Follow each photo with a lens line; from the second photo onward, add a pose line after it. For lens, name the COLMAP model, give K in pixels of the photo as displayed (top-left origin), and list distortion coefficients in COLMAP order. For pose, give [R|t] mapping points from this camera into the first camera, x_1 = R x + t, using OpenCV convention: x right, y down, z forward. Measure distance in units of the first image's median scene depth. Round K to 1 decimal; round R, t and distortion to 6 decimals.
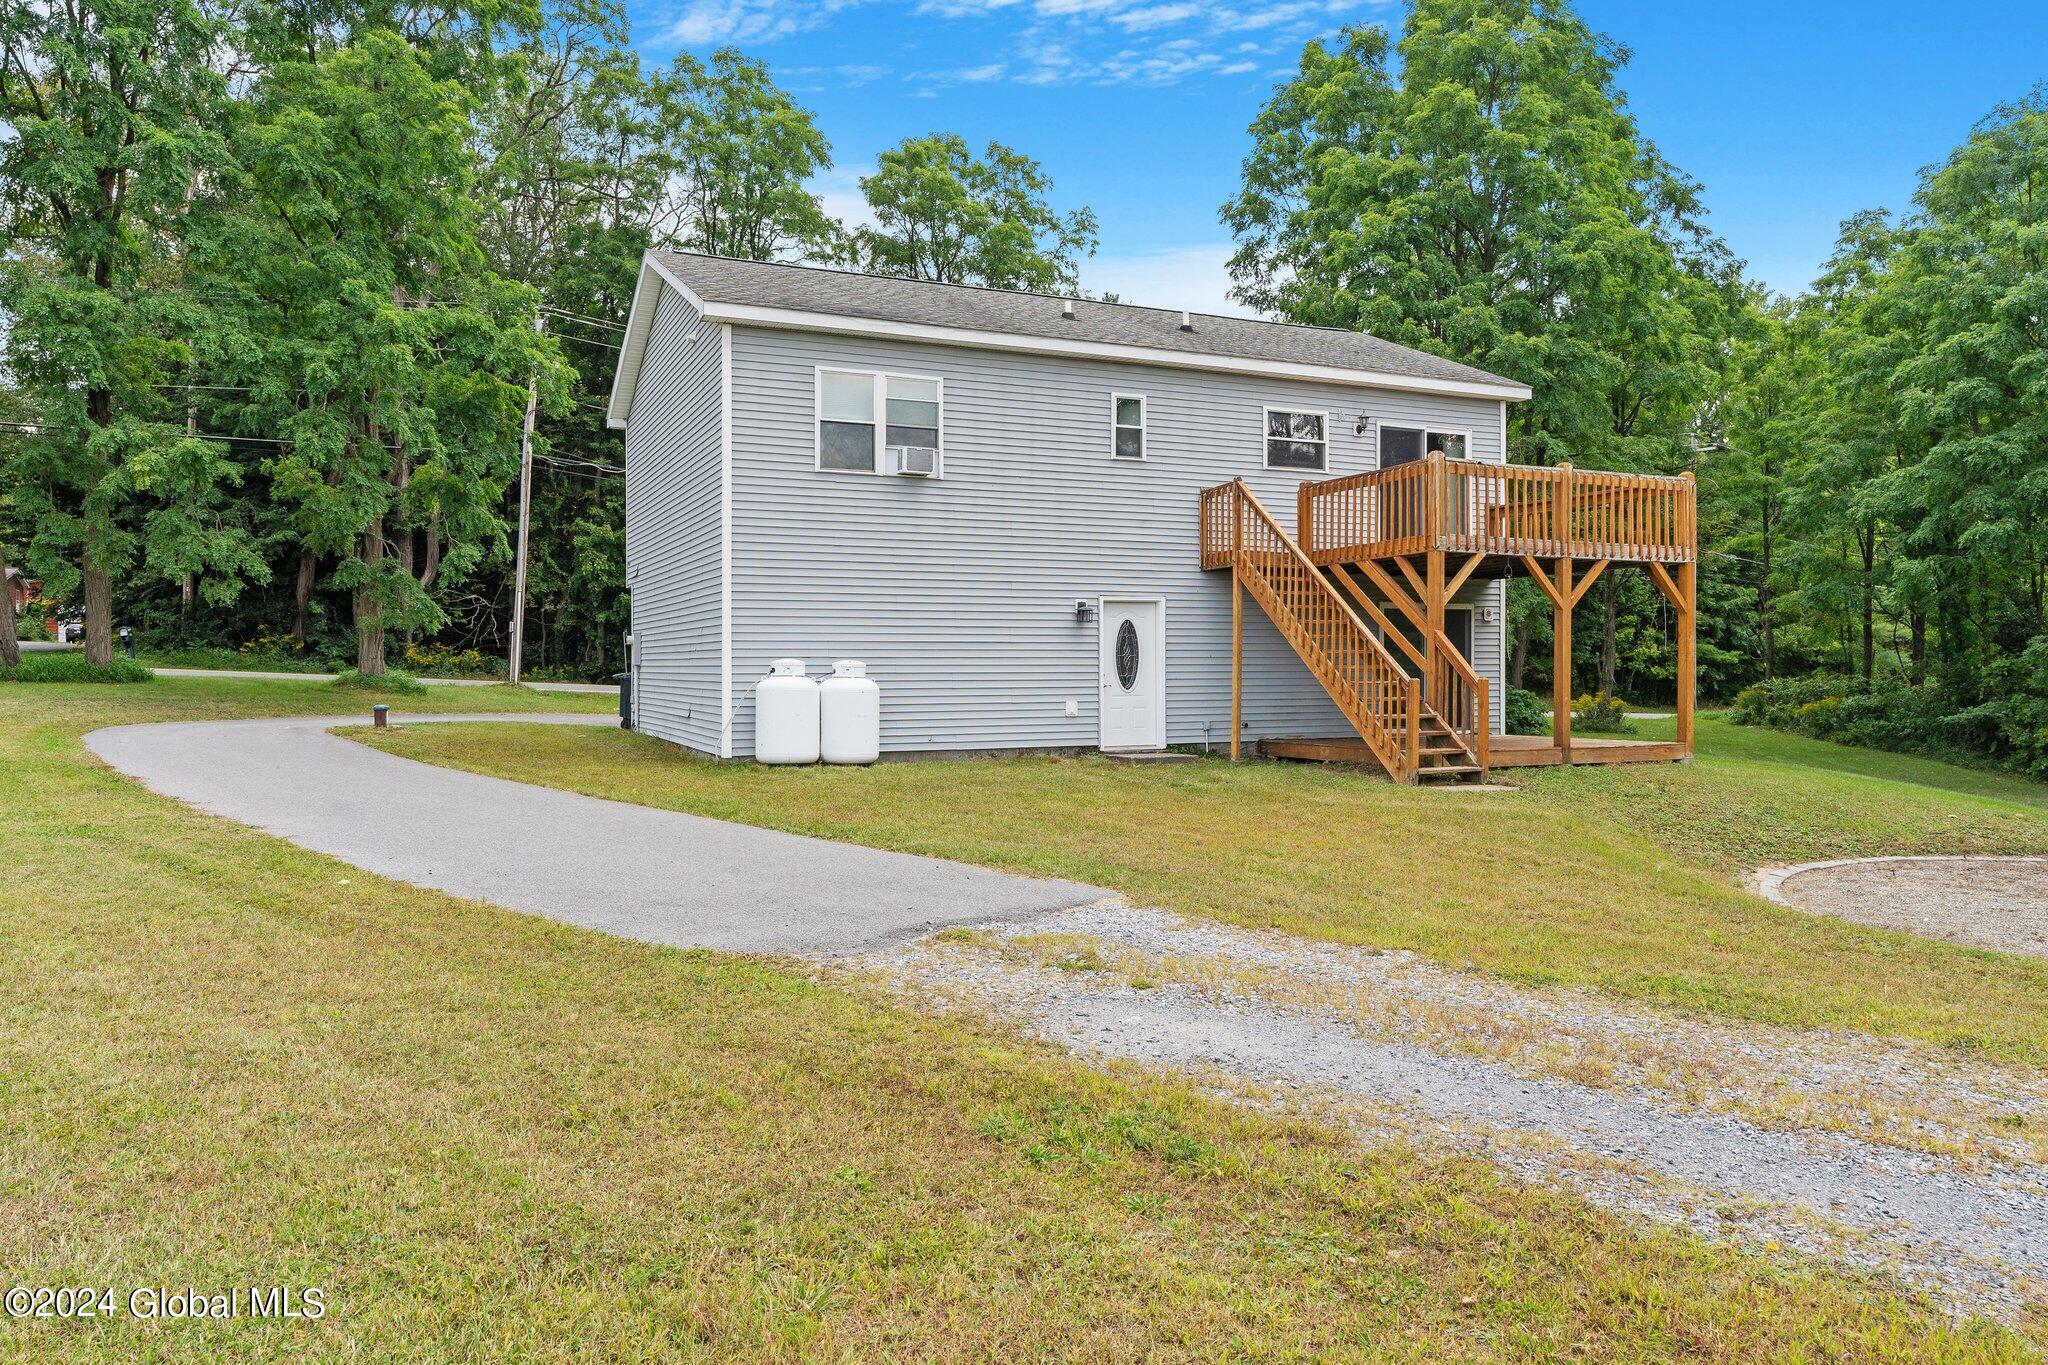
lens RADIAL K [[1370.1, 0, 1024.0], [0, 1370.1, 682.5], [0, 0, 1]] dist [0.000138, 0.001039]
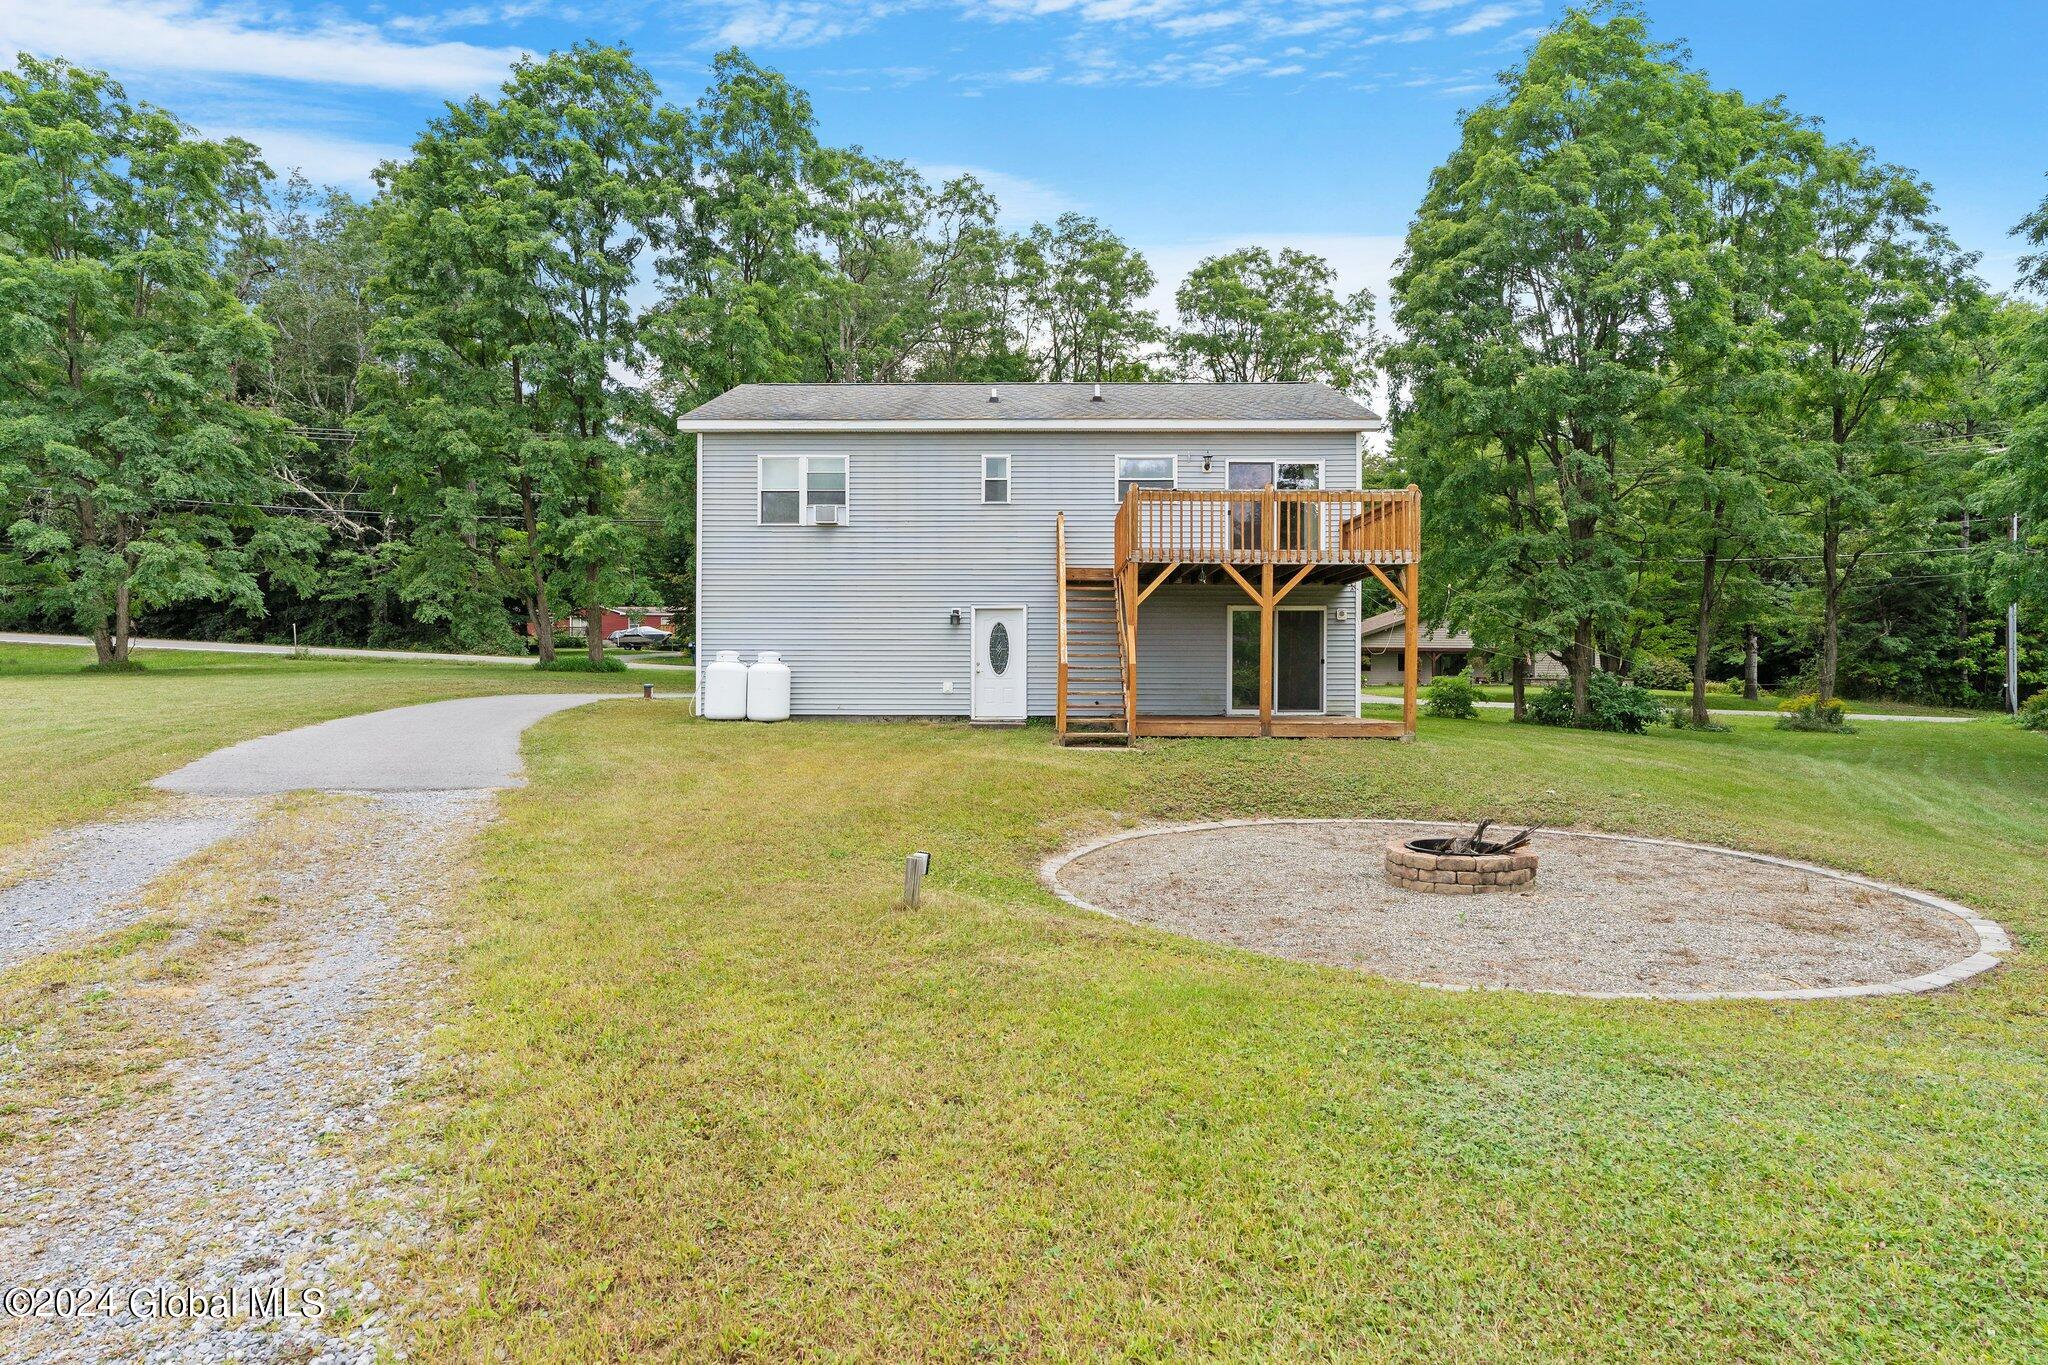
lens RADIAL K [[1070.1, 0, 1024.0], [0, 1070.1, 682.5], [0, 0, 1]] dist [-0.003318, -0.001033]
pose [[0.907233, 0.007994, -0.420553, 0.547209], [-0.009392, 0.999955, -0.001254, 0.014267], [0.420524, 0.005087, 0.907267, 0.059059]]
